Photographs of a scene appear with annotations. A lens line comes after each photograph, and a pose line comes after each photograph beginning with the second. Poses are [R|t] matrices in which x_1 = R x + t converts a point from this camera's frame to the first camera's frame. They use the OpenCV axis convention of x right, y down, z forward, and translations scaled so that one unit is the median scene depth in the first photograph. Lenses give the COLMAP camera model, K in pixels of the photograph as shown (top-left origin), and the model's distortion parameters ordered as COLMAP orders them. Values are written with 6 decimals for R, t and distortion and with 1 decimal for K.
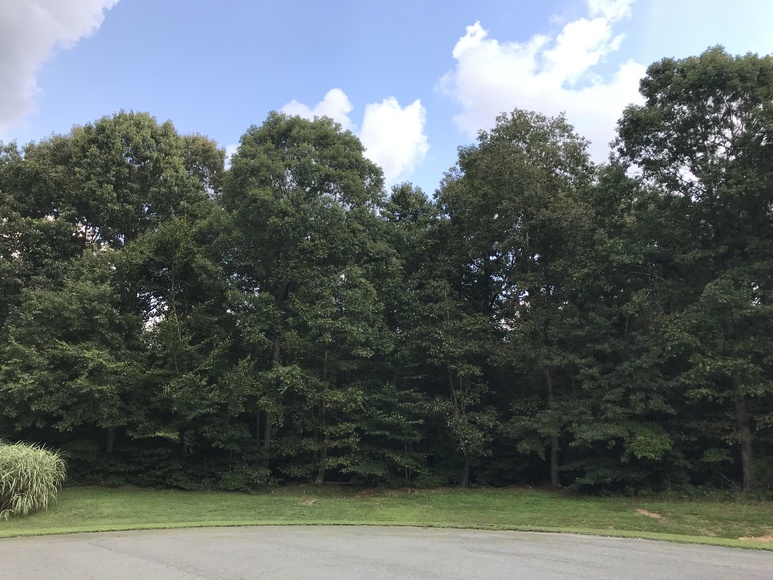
lens RADIAL K [[631.3, 0, 385.4], [0, 631.3, 288.6], [0, 0, 1]] dist [0.014468, -0.002615]
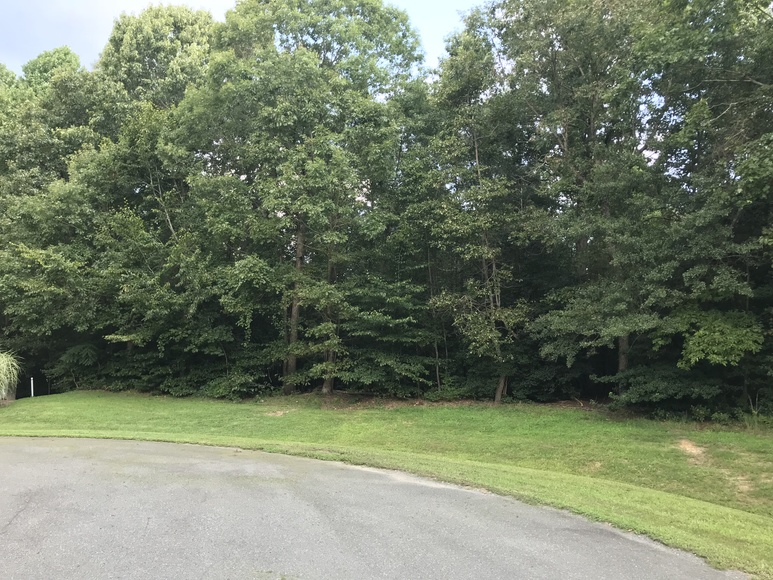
lens RADIAL K [[631.3, 0, 387.0], [0, 631.3, 292.7], [0, 0, 1]] dist [0.014468, -0.002615]
pose [[0.930593, -0.037806, -0.364099, 0.319758], [0.086531, 0.989182, 0.118452, 0.081488], [0.355682, -0.141737, 0.923797, 0.264268]]
